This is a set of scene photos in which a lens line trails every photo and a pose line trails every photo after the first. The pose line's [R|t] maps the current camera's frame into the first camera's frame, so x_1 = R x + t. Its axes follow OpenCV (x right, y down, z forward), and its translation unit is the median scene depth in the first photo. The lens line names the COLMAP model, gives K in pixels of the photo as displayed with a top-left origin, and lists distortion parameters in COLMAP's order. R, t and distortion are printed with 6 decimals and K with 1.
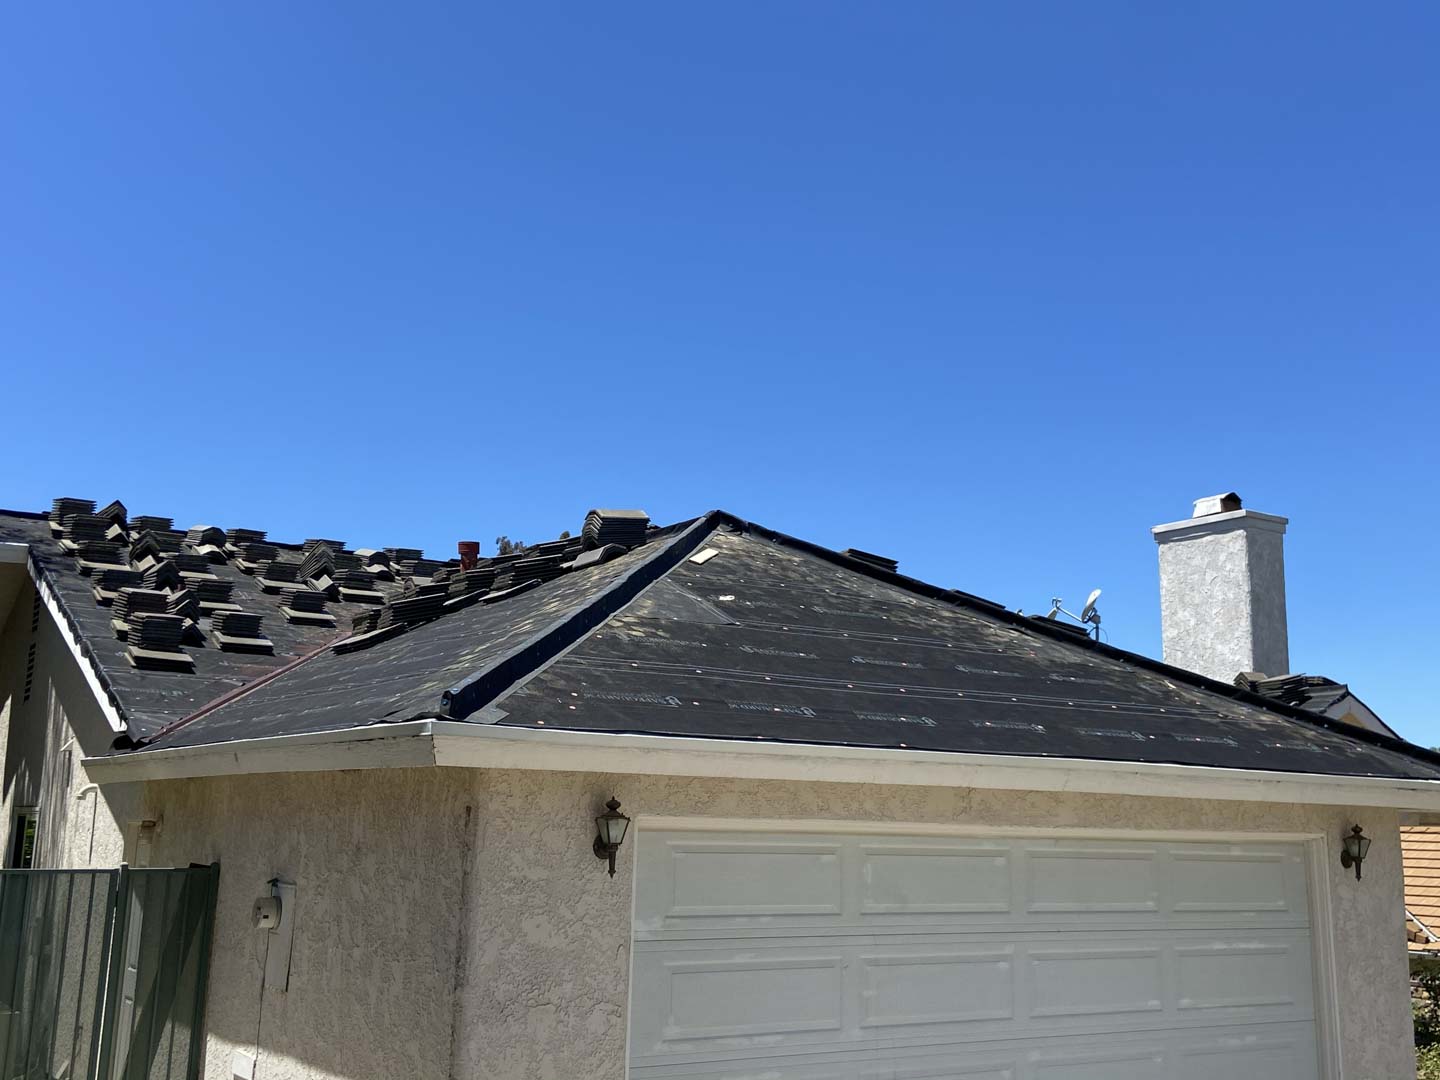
lens RADIAL K [[1537.8, 0, 725.0], [0, 1537.8, 529.1], [0, 0, 1]] dist [0.079812, 0.000000]
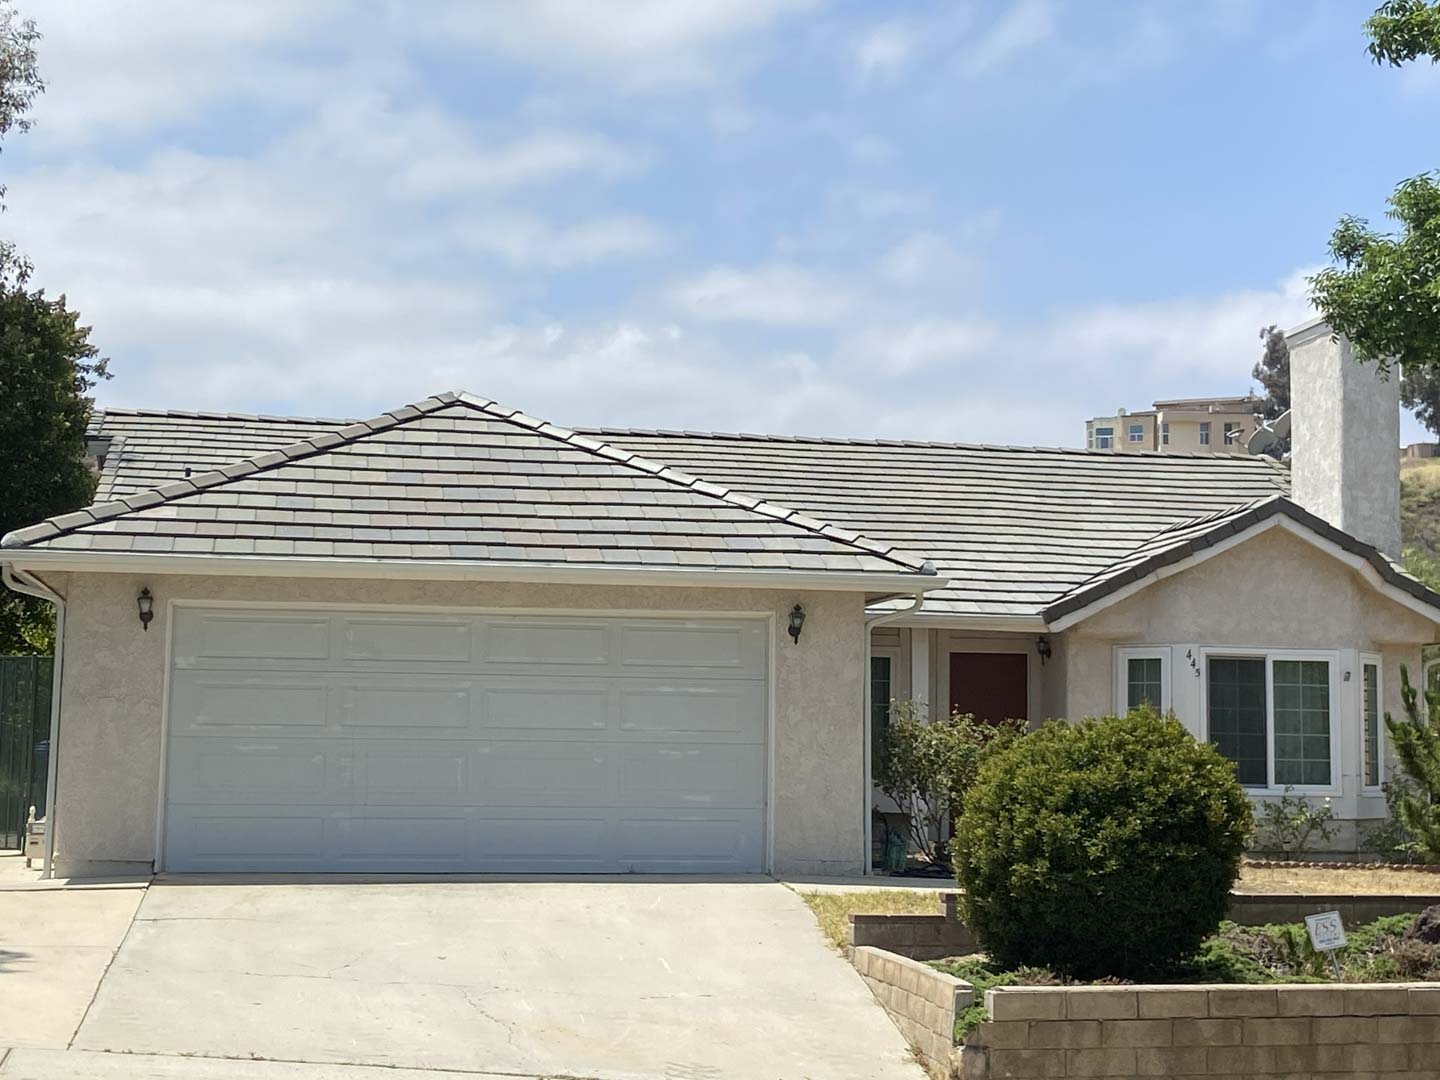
lens RADIAL K [[2444.3, 0, 728.0], [0, 2444.3, 534.2], [0, 0, 1]] dist [0.111116, 0.000000]
pose [[0.919197, -0.044876, -0.391233, 1.318065], [0.079409, 0.994200, 0.072533, -0.032734], [0.385708, -0.097740, 0.917429, -1.069664]]
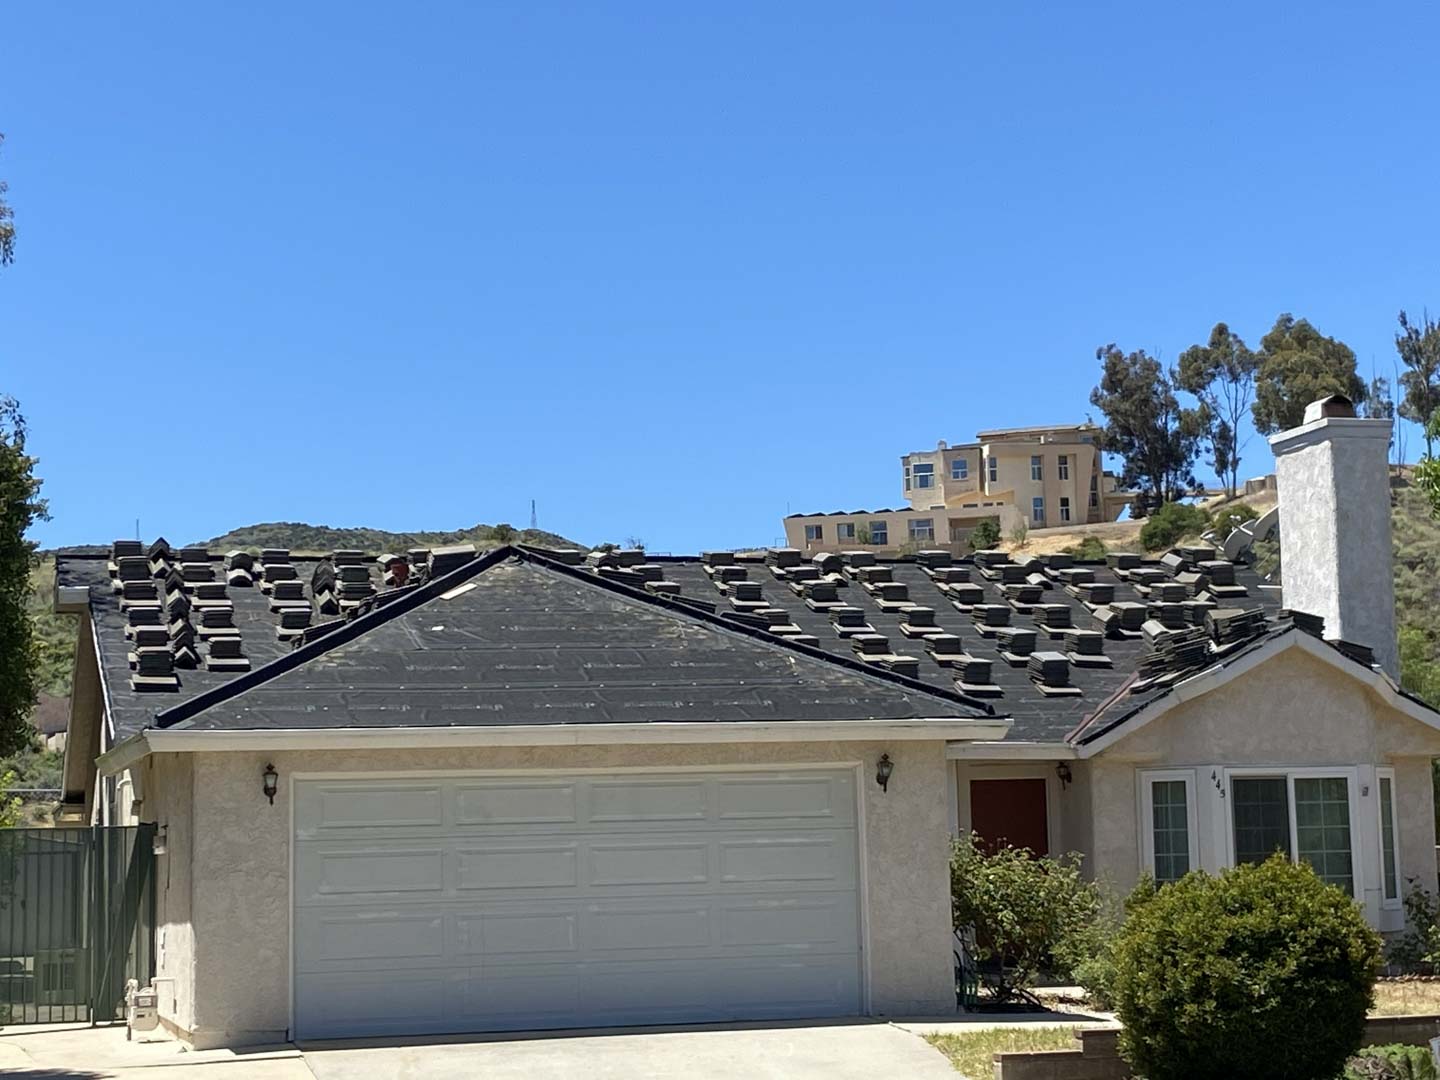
lens RADIAL K [[2896.6, 0, 715.0], [0, 2896.6, 544.9], [0, 0, 1]] dist [0.109680, 0.000000]
pose [[0.947935, -0.078303, -0.308688, 1.202558], [0.103377, 0.992470, 0.065701, -0.203956], [0.301219, -0.094191, 0.948891, -1.666144]]
